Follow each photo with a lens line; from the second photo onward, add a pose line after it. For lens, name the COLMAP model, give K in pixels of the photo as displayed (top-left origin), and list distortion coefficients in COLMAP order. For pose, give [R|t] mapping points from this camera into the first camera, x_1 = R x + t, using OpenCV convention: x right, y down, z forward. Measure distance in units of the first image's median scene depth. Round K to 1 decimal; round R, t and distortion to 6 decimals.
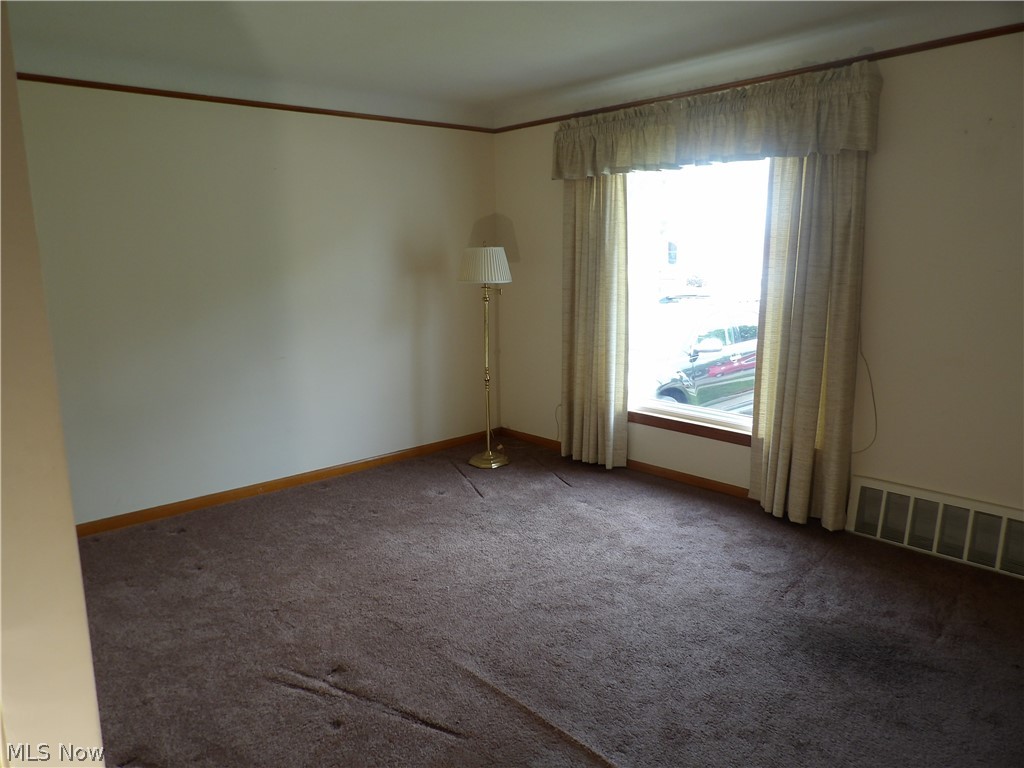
lens RADIAL K [[727.5, 0, 515.7], [0, 727.5, 385.8], [0, 0, 1]] dist [0.004454, 0.031635]
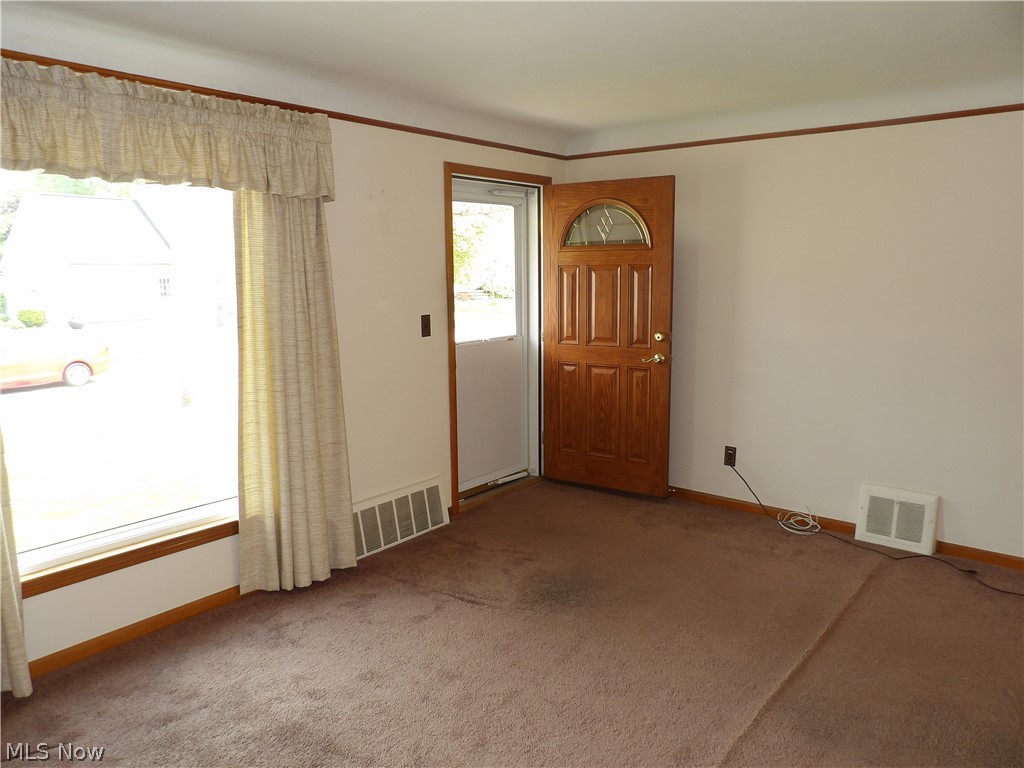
lens RADIAL K [[727.5, 0, 514.1], [0, 727.5, 385.7], [0, 0, 1]] dist [0.004454, 0.031635]
pose [[-0.115286, -0.146477, 0.982473, -0.552271], [0.198987, 0.965614, 0.167313, -0.170463], [-0.973198, 0.214788, -0.082175, 0.802674]]
